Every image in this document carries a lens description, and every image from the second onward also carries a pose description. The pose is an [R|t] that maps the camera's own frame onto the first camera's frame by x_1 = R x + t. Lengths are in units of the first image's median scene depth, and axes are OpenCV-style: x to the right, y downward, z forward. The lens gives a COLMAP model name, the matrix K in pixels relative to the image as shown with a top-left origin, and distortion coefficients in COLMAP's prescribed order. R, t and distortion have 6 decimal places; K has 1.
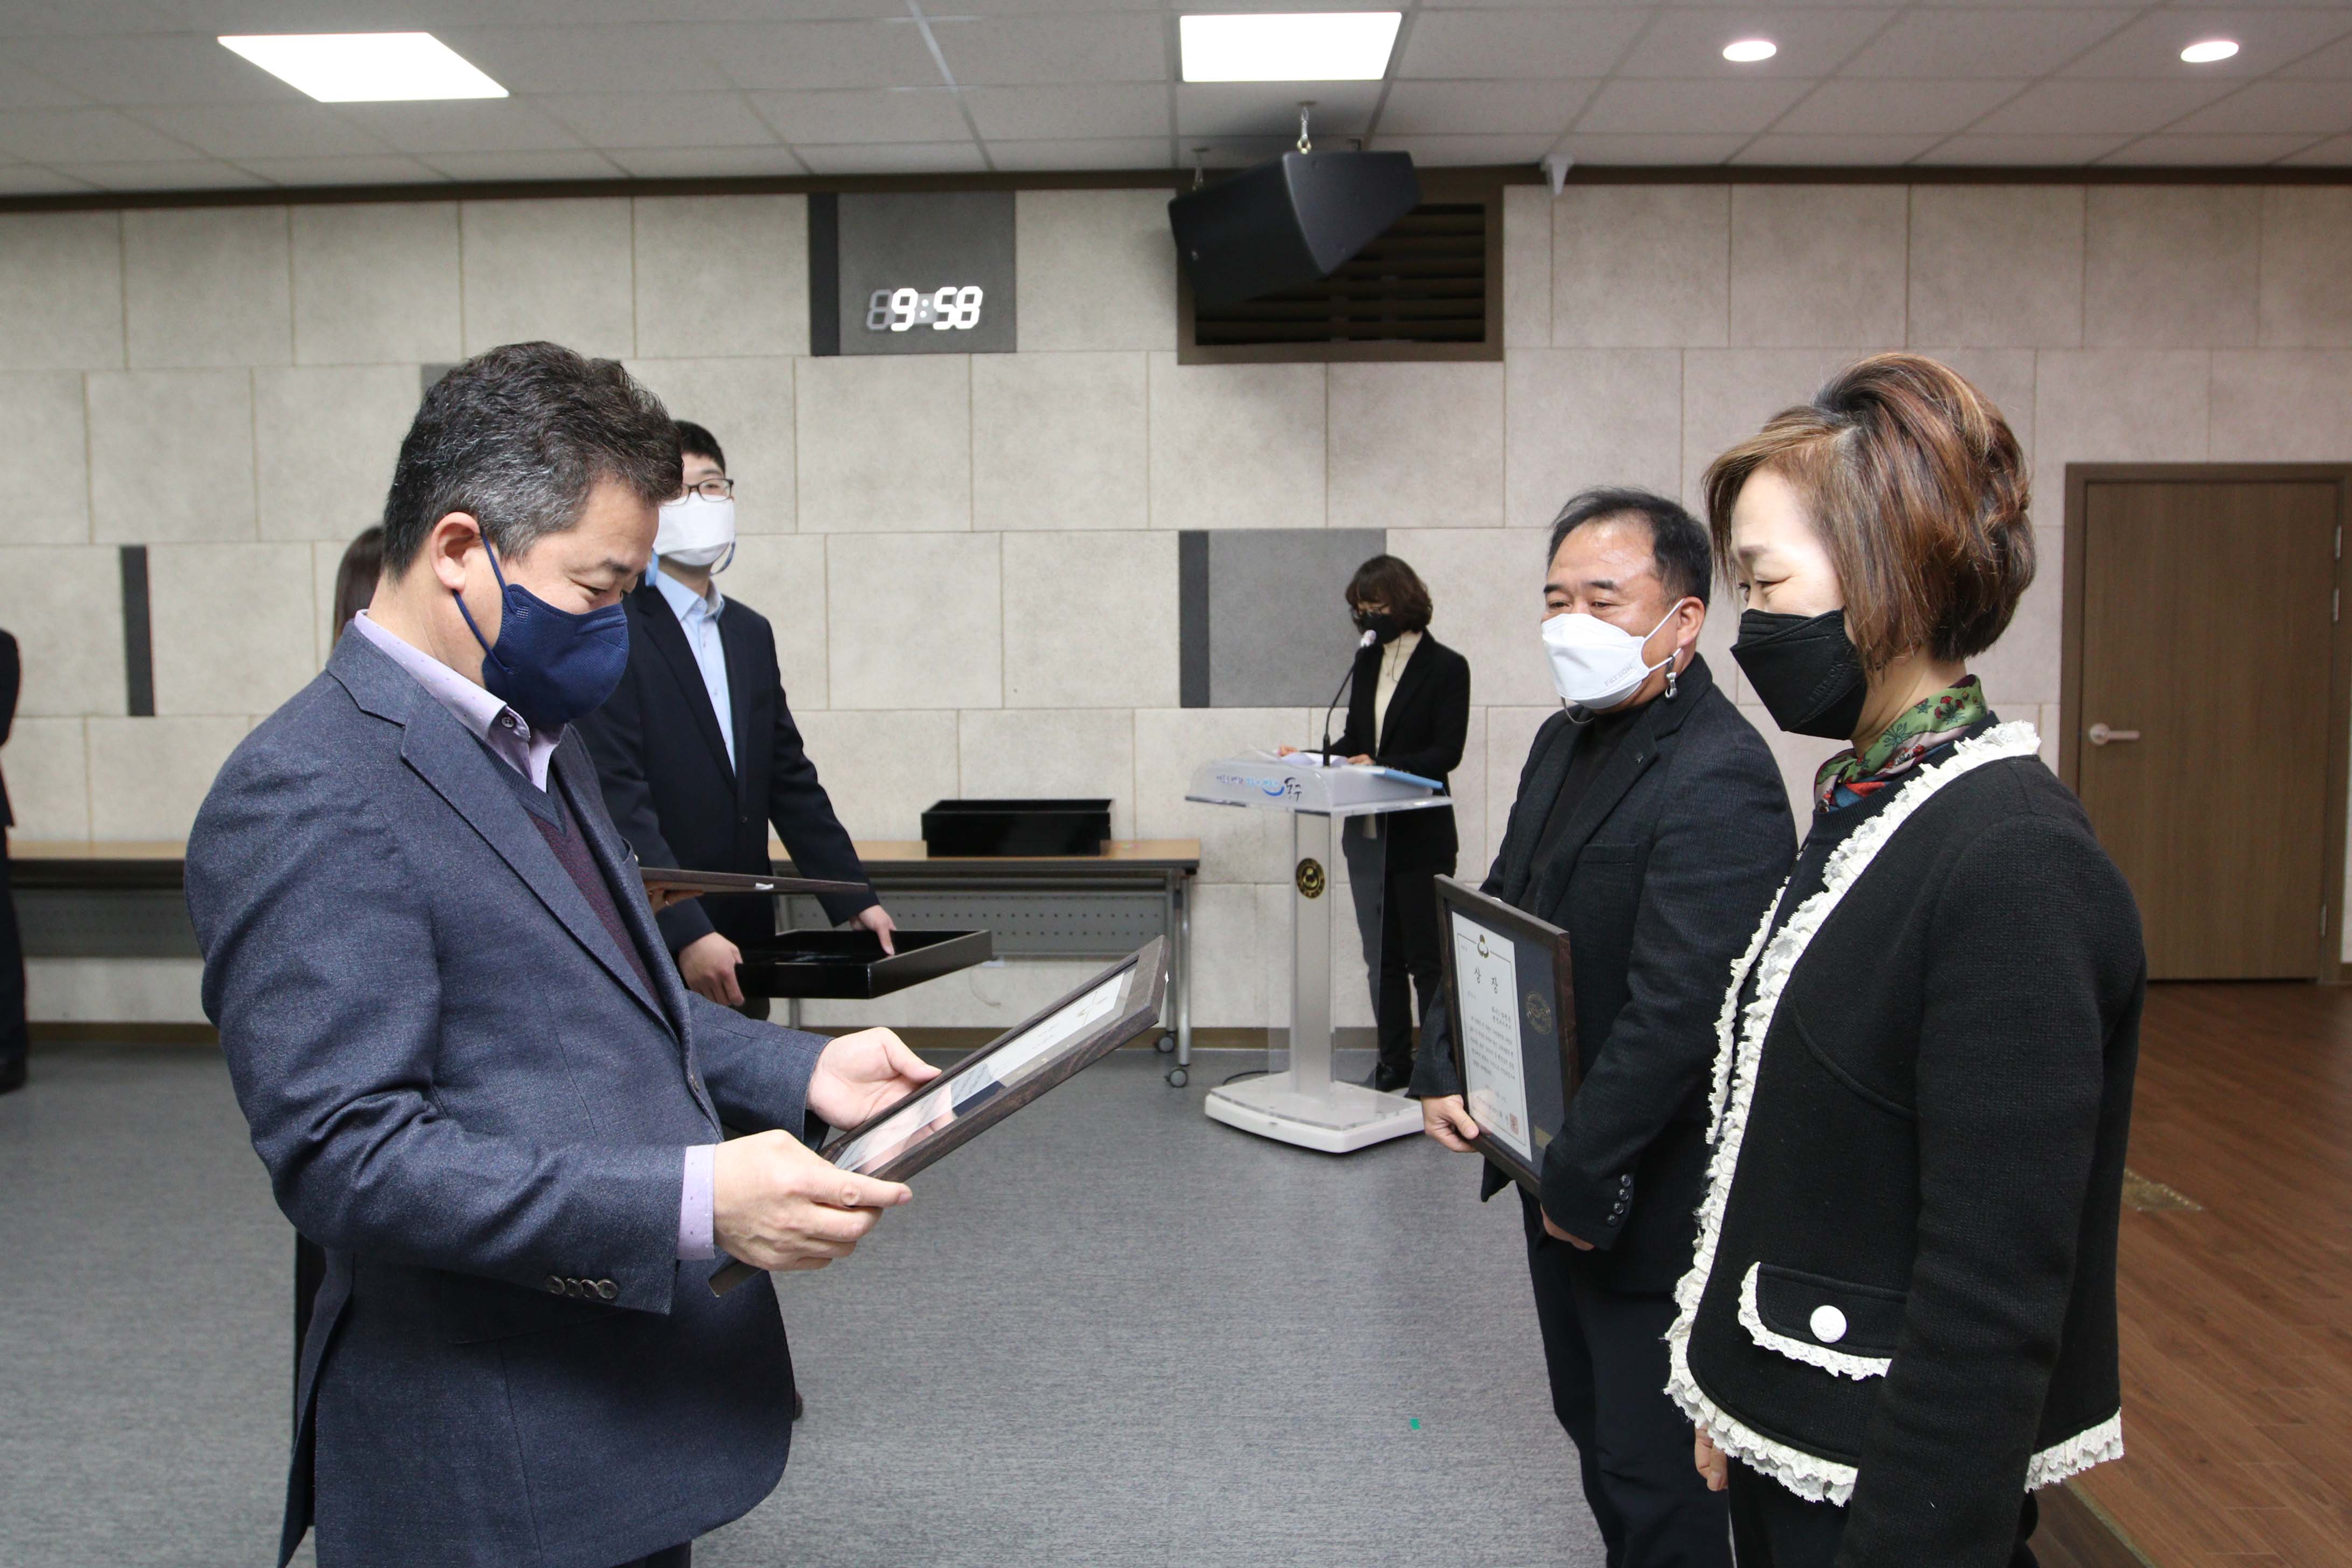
lens RADIAL K [[1874.5, 0, 1172.0], [0, 1874.5, 753.7], [0, 0, 1]] dist [-0.080625, 0.055192]
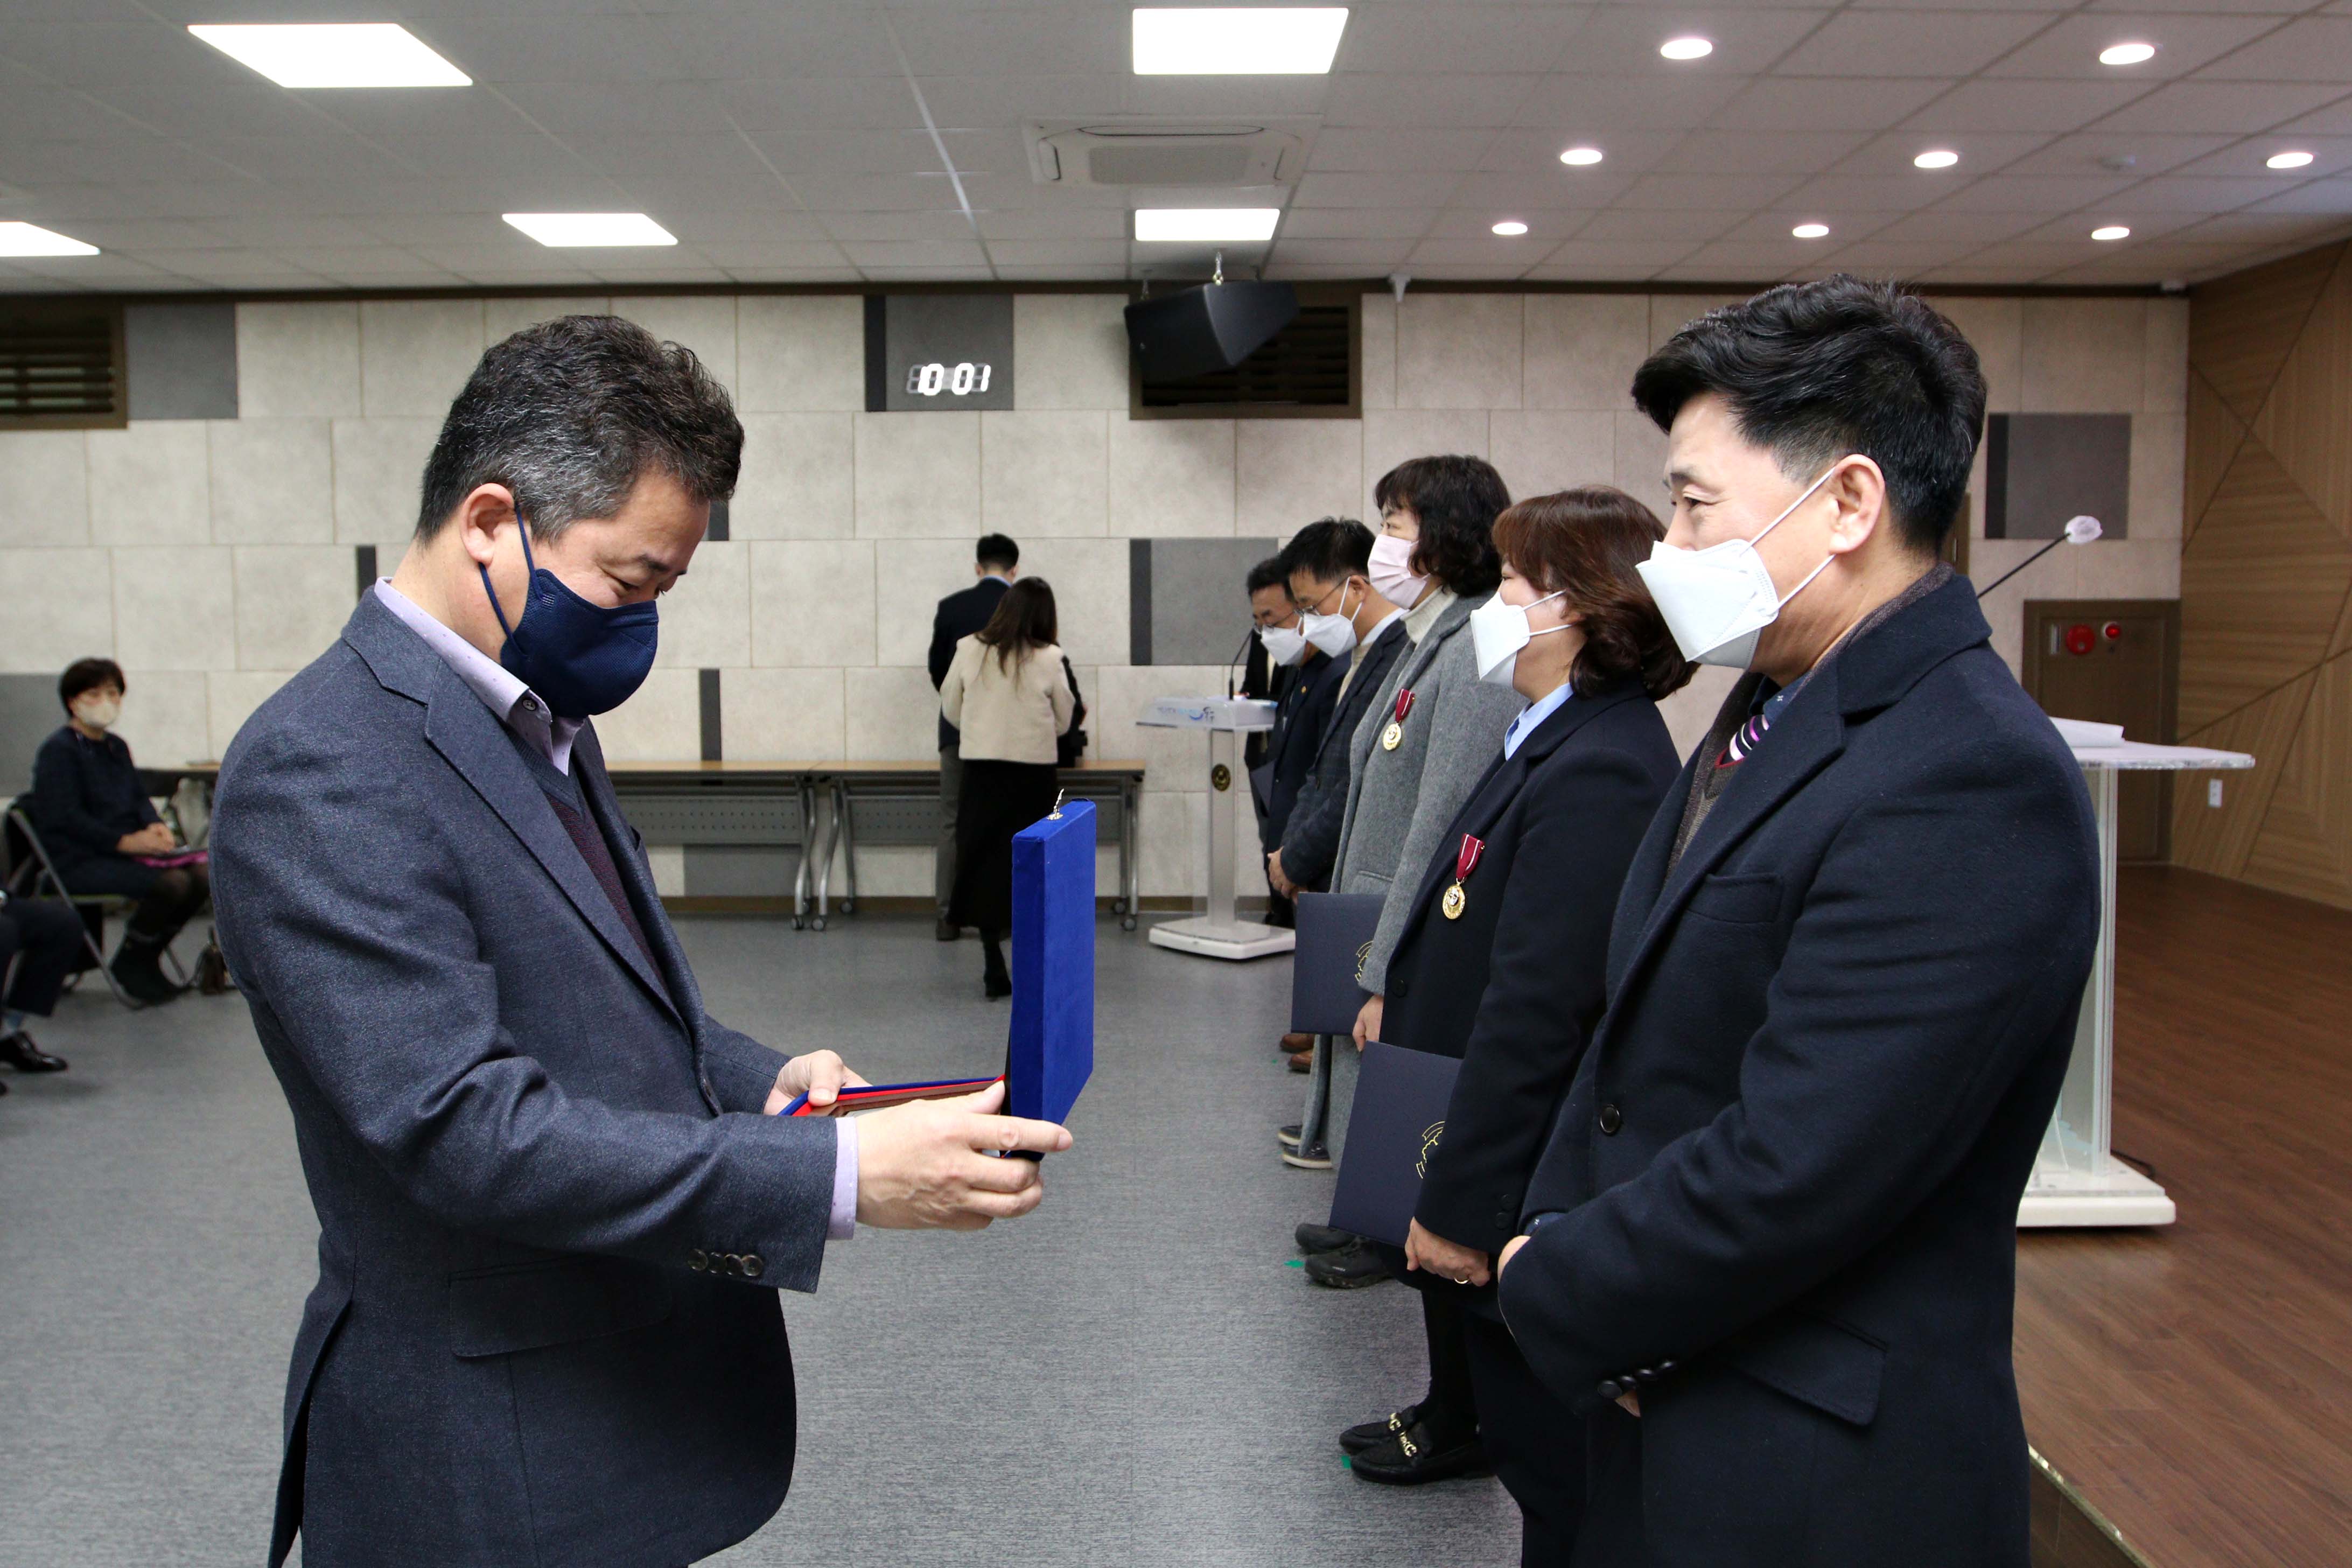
lens RADIAL K [[1874.5, 0, 1172.0], [0, 1874.5, 753.7], [0, 0, 1]] dist [-0.080625, 0.055192]
pose [[0.999343, 0.000849, 0.036246, -0.015515], [-0.001086, 0.999978, 0.006505, 0.032421], [-0.036239, -0.006540, 0.999322, -0.402952]]
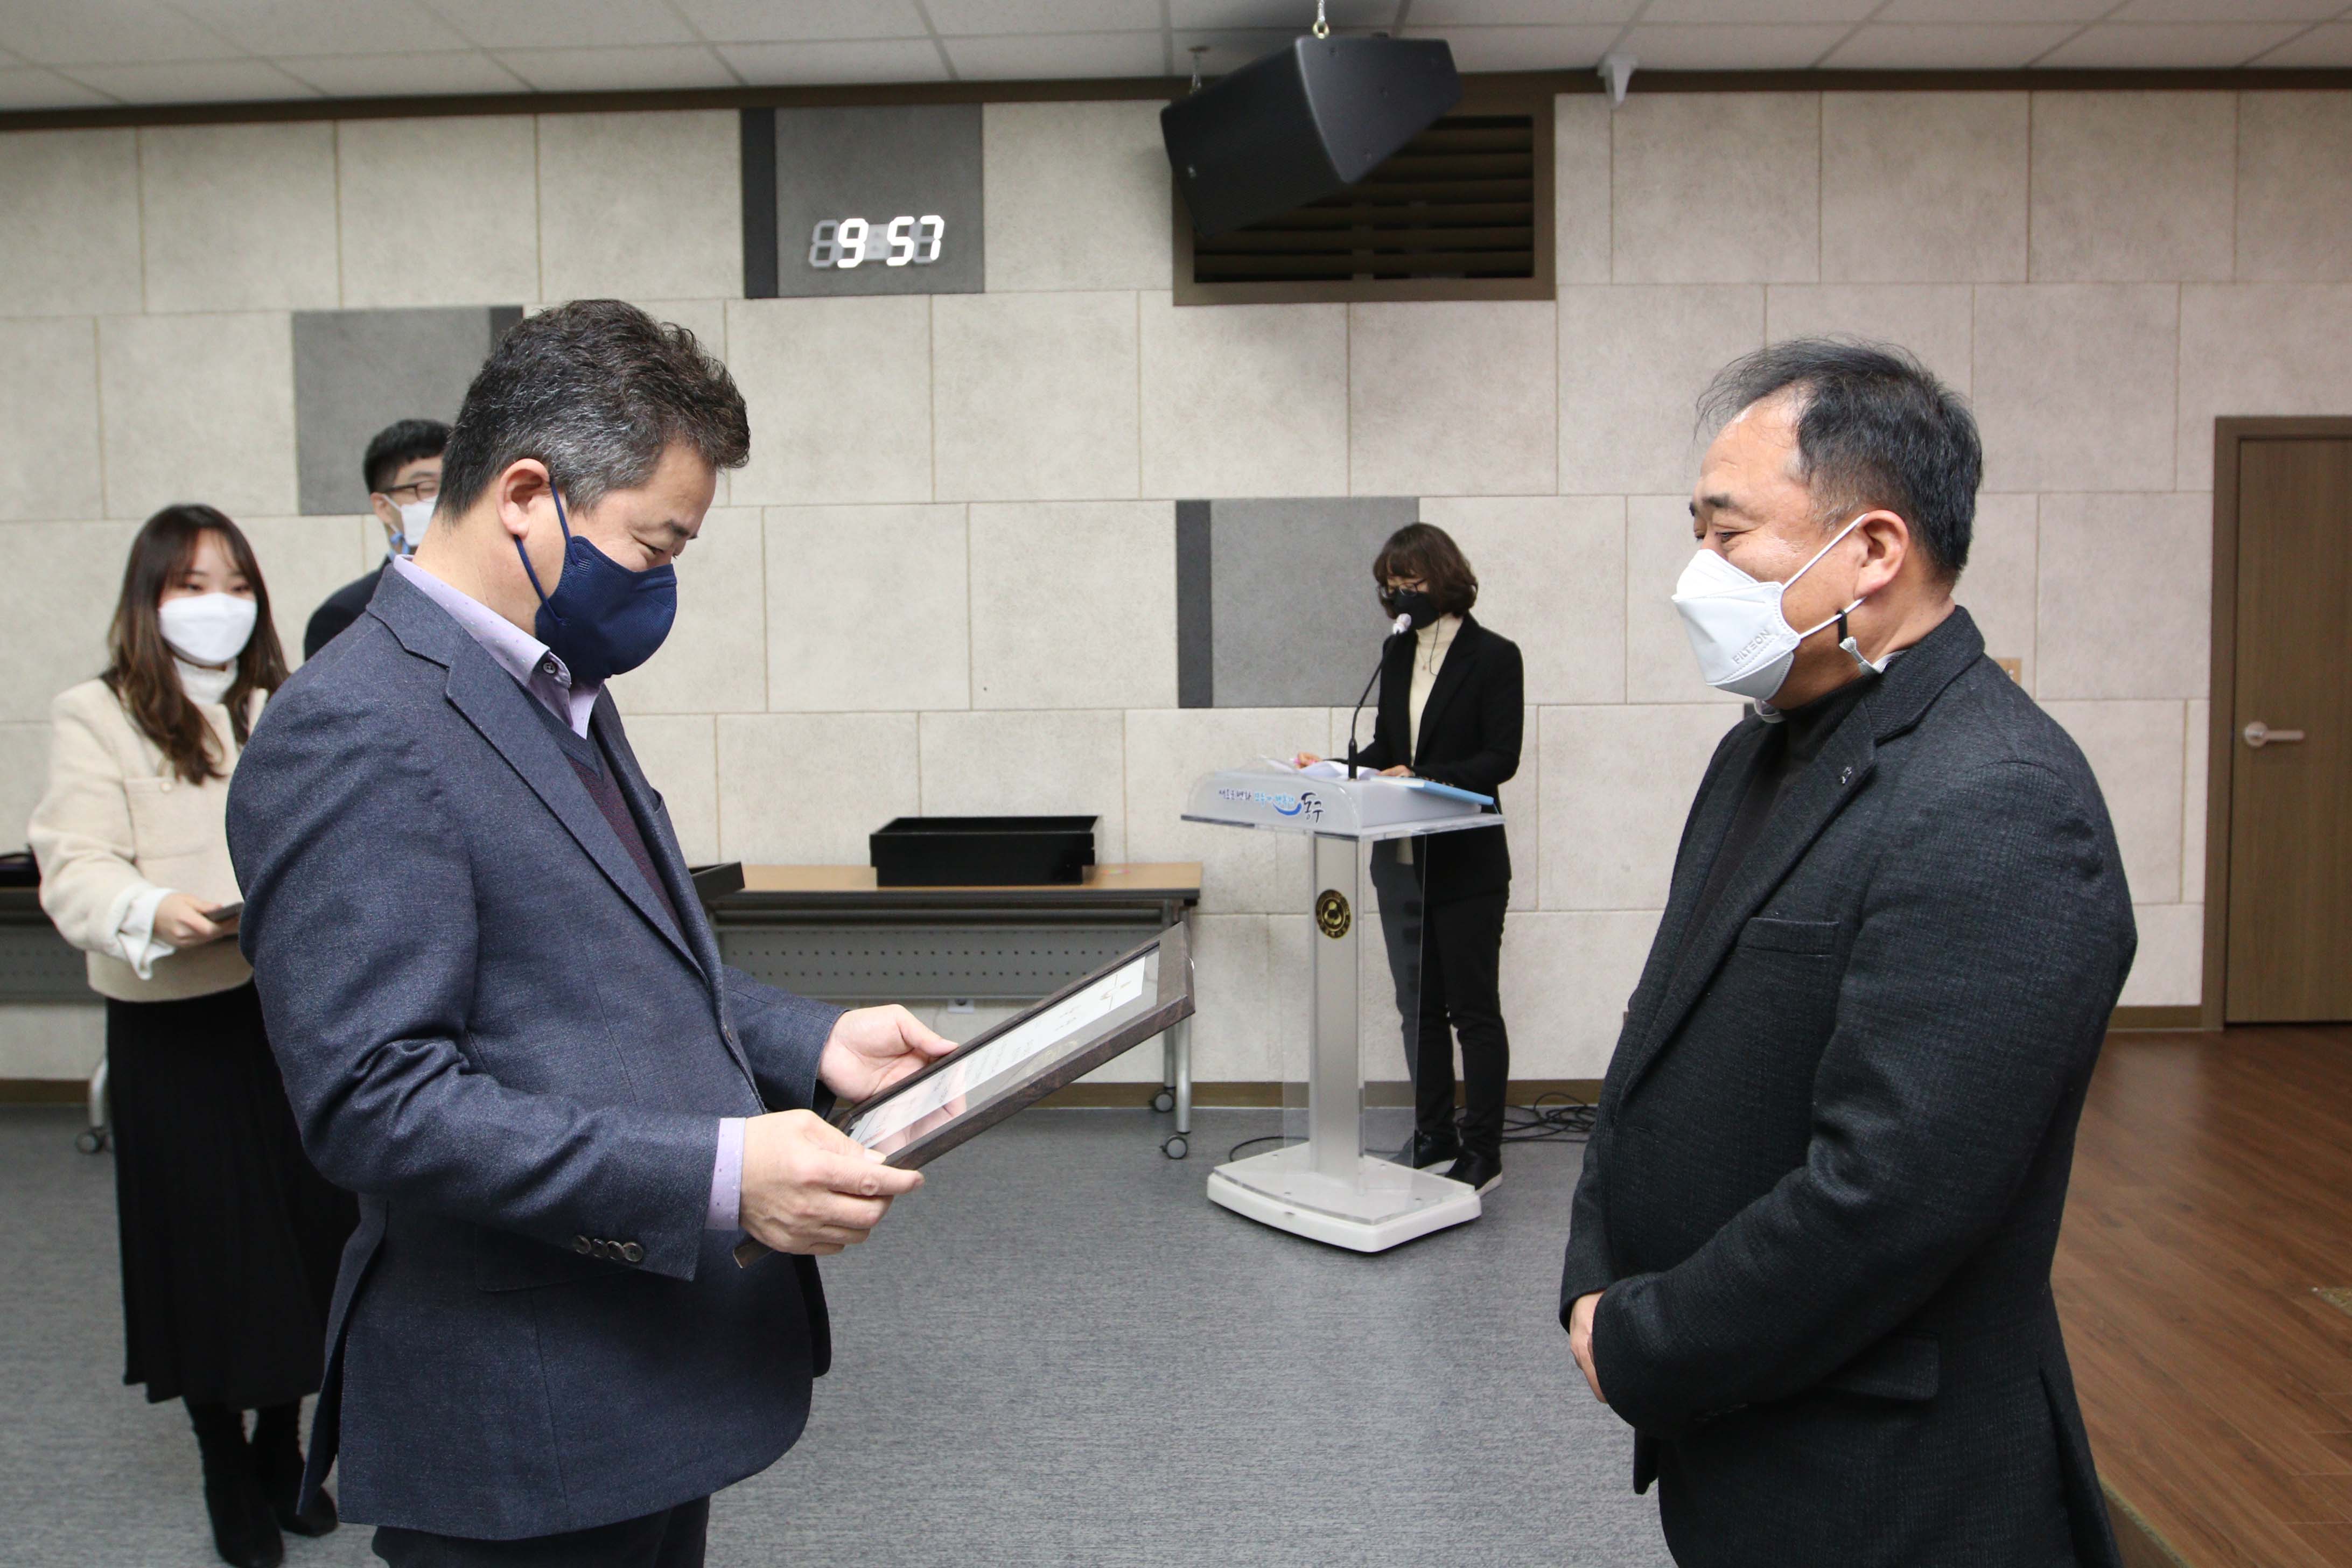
lens RADIAL K [[1874.5, 0, 1172.0], [0, 1874.5, 753.7], [0, 0, 1]] dist [-0.080625, 0.055192]
pose [[0.999967, -0.003891, -0.007095, 0.007693], [0.003891, 0.999992, 0.000026, -0.003822], [0.007094, -0.000054, 0.999975, 0.148571]]
